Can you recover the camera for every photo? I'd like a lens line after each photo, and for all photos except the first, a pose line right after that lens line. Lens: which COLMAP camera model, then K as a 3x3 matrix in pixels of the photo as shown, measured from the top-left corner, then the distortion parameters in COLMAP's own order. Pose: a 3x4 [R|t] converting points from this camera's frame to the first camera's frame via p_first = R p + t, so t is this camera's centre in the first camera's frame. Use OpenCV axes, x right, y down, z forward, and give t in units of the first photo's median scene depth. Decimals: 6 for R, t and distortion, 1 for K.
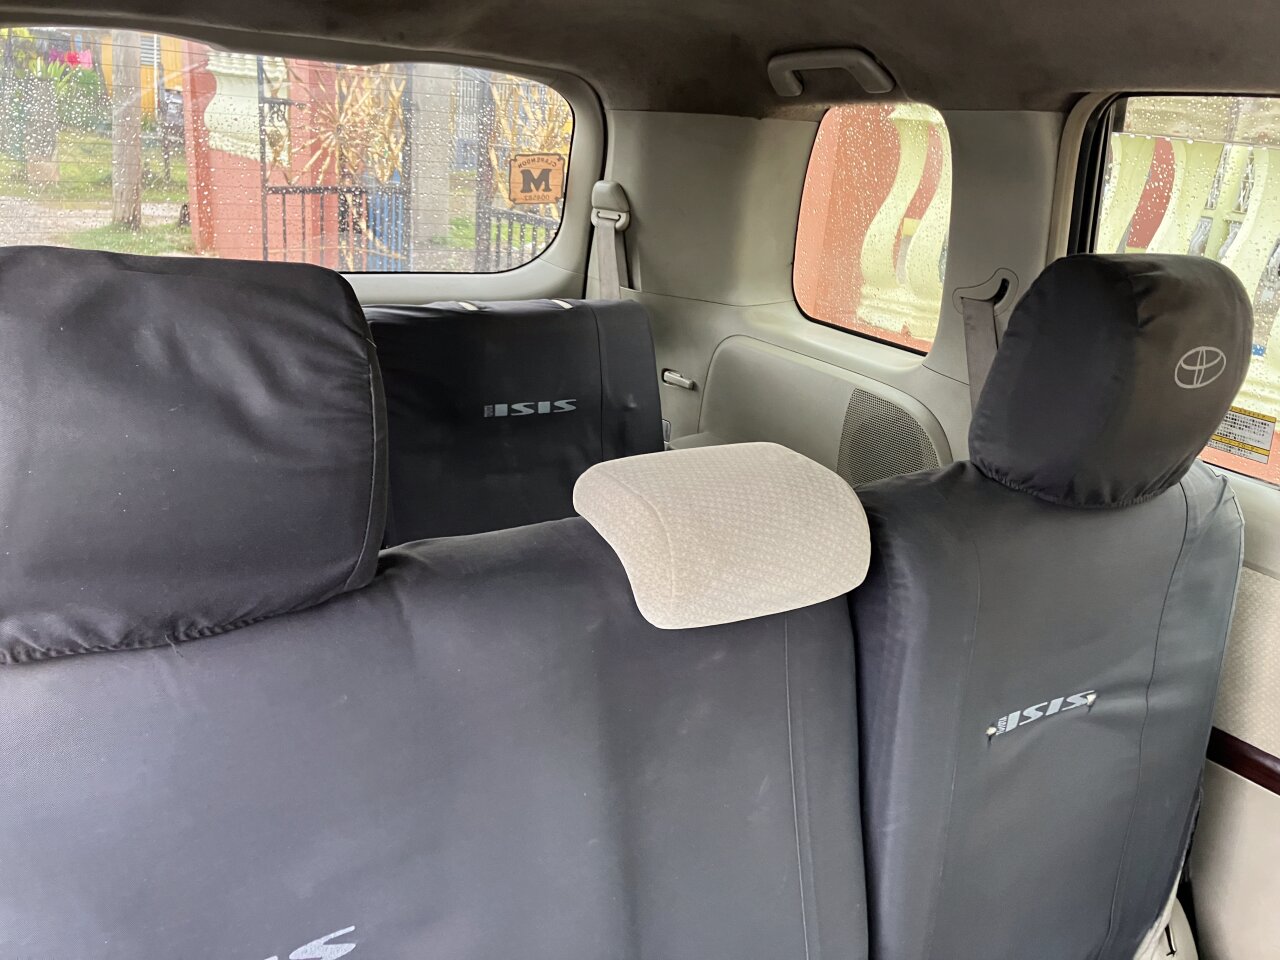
lens RADIAL K [[1068.4, 0, 640.0], [0, 1068.4, 480.0], [0, 0, 1]] dist [0.001860, -0.003392]
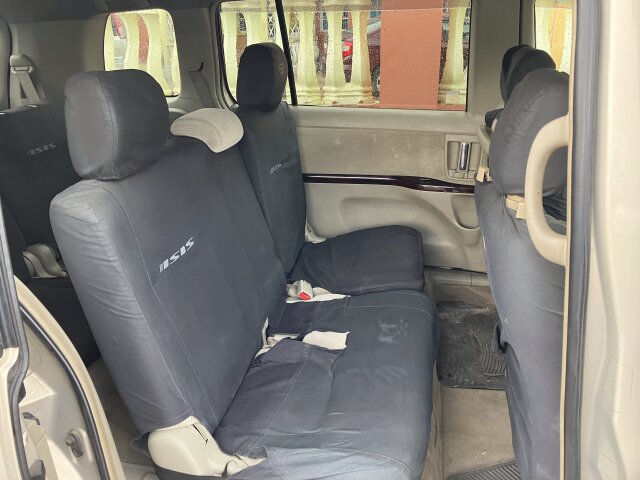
lens RADIAL K [[534.2, 0, 320.0], [0, 534.2, 240.0], [0, 0, 1]] dist [0.001860, -0.003392]
pose [[0.694339, -0.364424, 0.620555, -0.504660], [0.303325, 0.930164, 0.206854, 0.068218], [-0.652601, 0.044603, 0.756388, -0.346083]]
